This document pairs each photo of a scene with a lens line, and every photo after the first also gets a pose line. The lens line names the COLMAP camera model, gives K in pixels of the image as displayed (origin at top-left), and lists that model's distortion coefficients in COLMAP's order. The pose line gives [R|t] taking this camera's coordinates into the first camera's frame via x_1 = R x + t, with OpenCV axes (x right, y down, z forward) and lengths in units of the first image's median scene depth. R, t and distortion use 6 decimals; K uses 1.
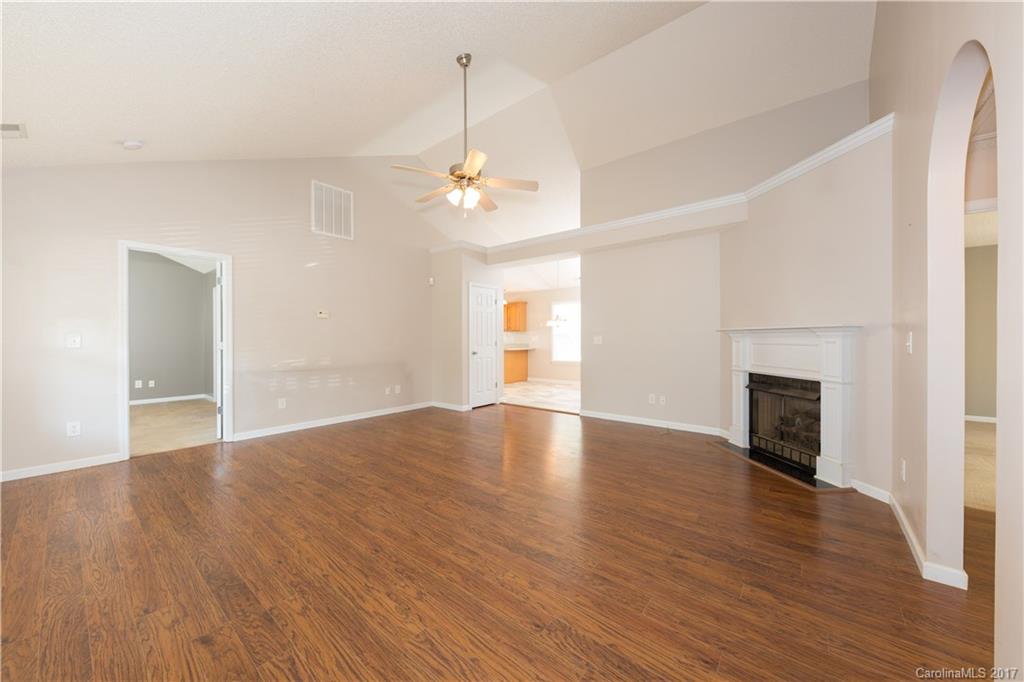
lens RADIAL K [[368.5, 0, 512.4], [0, 368.5, 338.1], [0, 0, 1]] dist [0.005409, -0.002382]
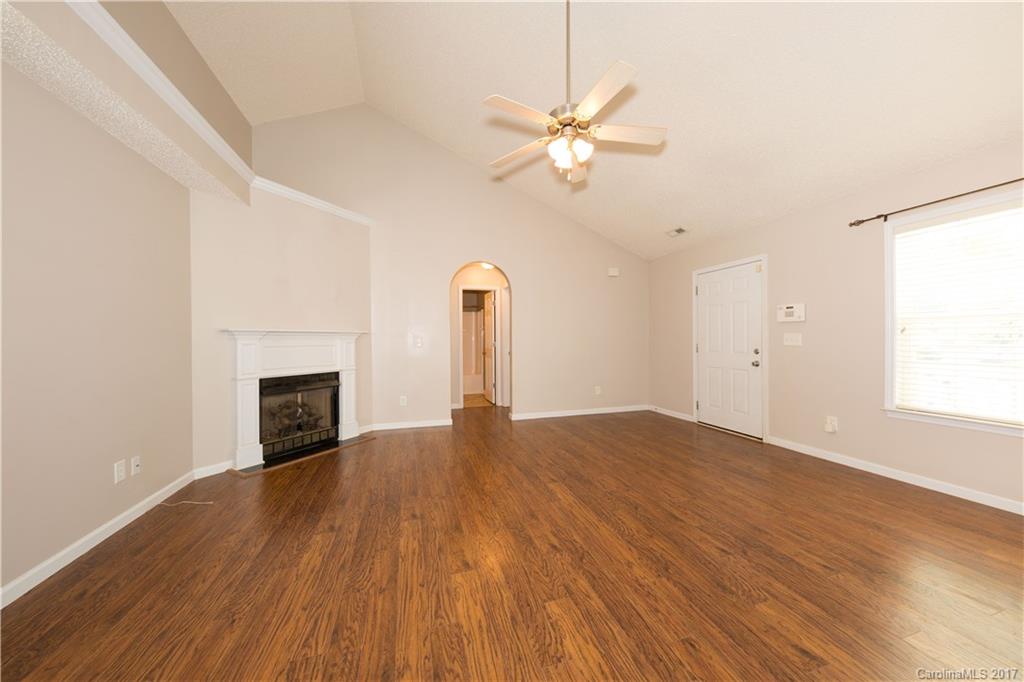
lens RADIAL K [[354.9, 0, 515.6], [0, 354.9, 343.6], [0, 0, 1]] dist [-0.001898, -0.000250]
pose [[-0.835494, -0.000664, 0.549499, -0.494341], [0.007550, 0.999891, 0.012687, 0.002774], [-0.549448, 0.014748, -0.835398, 1.906131]]
